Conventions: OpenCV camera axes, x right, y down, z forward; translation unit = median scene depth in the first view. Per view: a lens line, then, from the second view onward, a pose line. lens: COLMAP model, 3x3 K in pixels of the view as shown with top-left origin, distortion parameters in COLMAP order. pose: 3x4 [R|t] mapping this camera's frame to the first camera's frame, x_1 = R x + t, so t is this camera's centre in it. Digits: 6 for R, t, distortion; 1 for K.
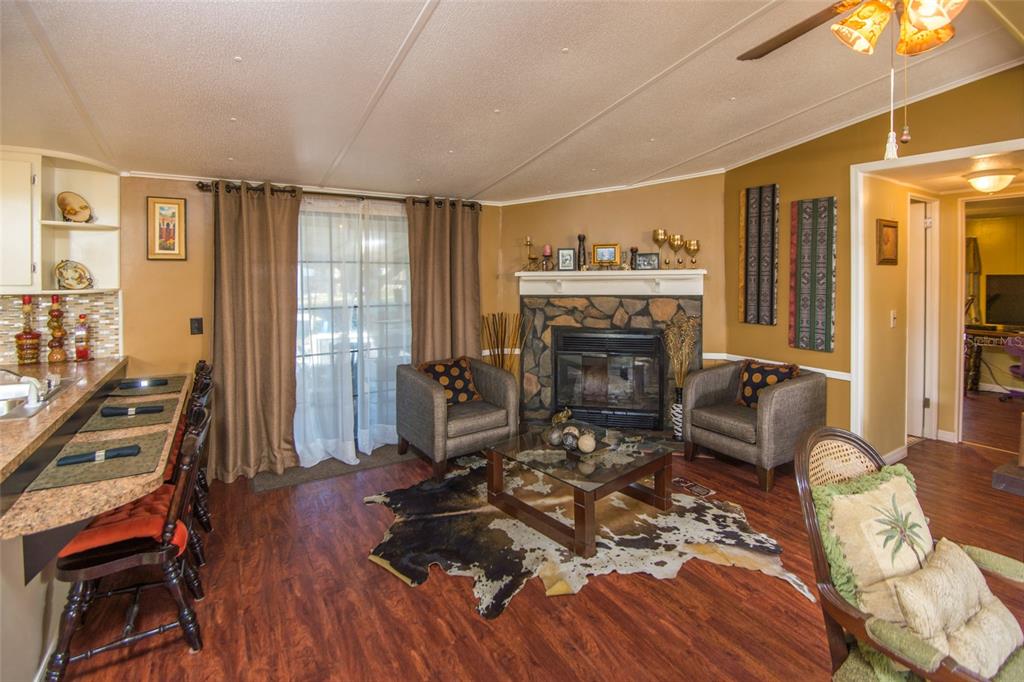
lens RADIAL K [[481.4, 0, 527.4], [0, 481.4, 287.6], [0, 0, 1]] dist [-0.007120, -0.005344]
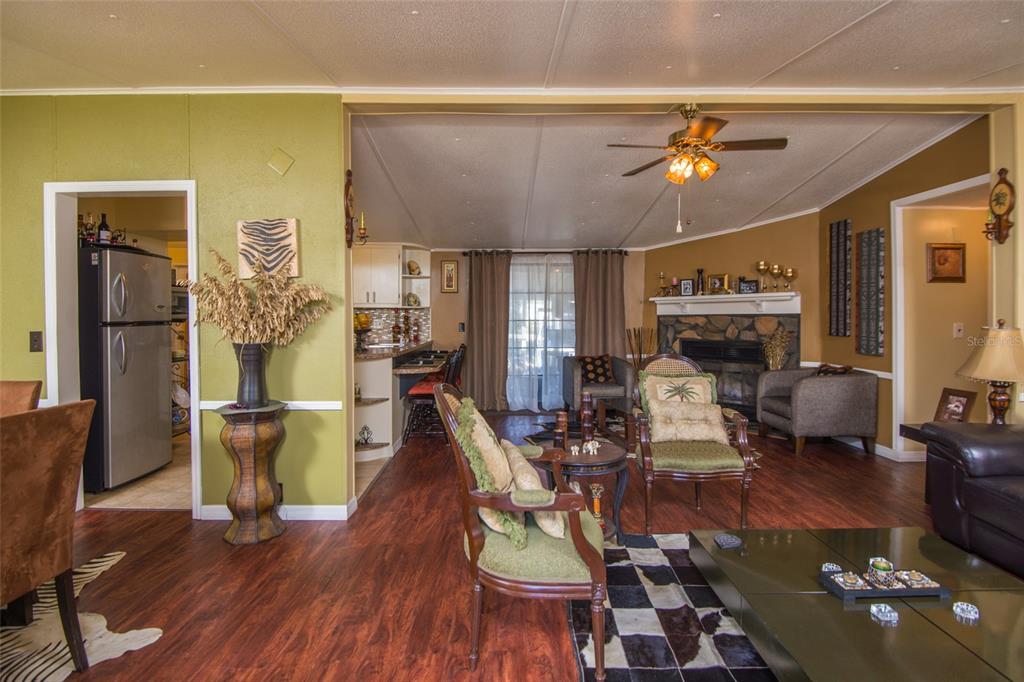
lens RADIAL K [[509.6, 0, 501.8], [0, 509.6, 319.9], [0, 0, 1]] dist [-0.026181, -0.003867]
pose [[0.836488, 0.004051, -0.547970, 0.497640], [-0.017304, 0.999669, -0.019026, 0.078904], [0.547712, 0.025397, 0.836281, -0.543660]]
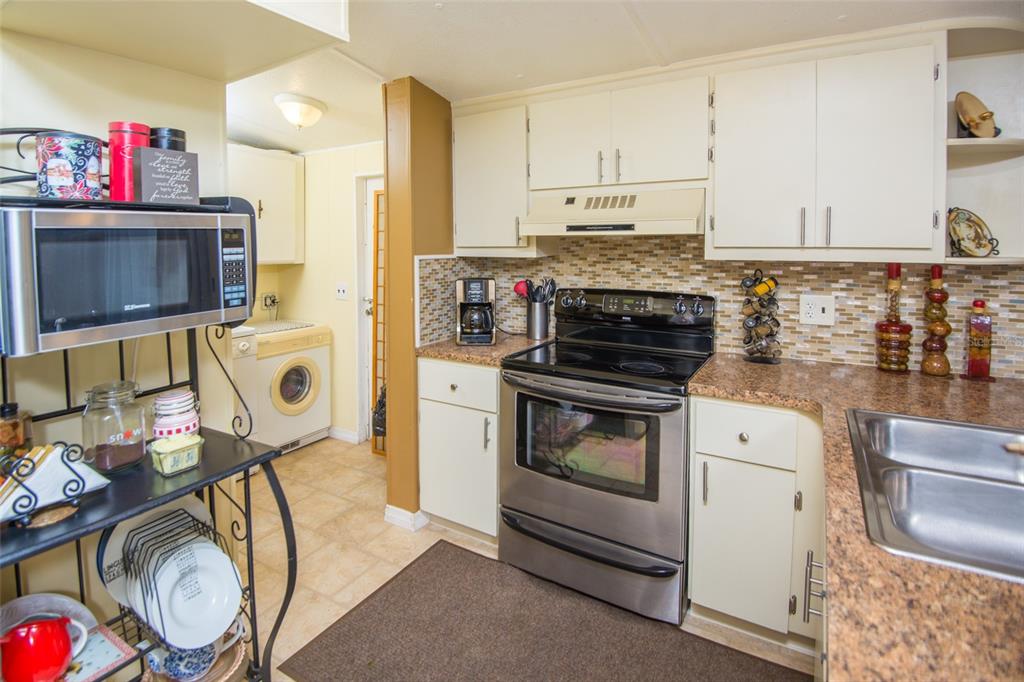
lens RADIAL K [[509.6, 0, 474.4], [0, 509.6, 257.1], [0, 0, 1]] dist [-0.026181, -0.003867]
pose [[0.422968, 0.020743, -0.905907, -0.524438], [-0.018641, 0.999726, 0.014188, 0.005202], [0.905953, 0.010886, 0.423238, 0.146459]]
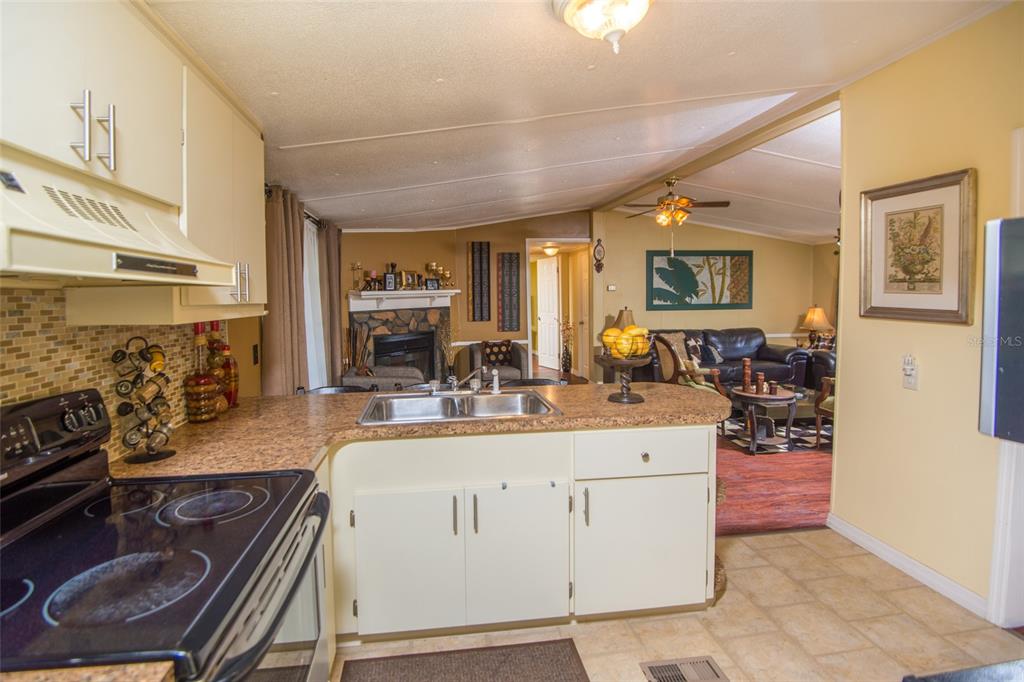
lens RADIAL K [[473.0, 0, 493.4], [0, 473.0, 306.8], [0, 0, 1]] dist [0.003232, 0.000039]
pose [[0.428517, -0.030736, 0.903011, -1.110645], [0.042707, 0.998993, 0.013736, 0.003218], [-0.902524, 0.032679, 0.429398, 0.240908]]
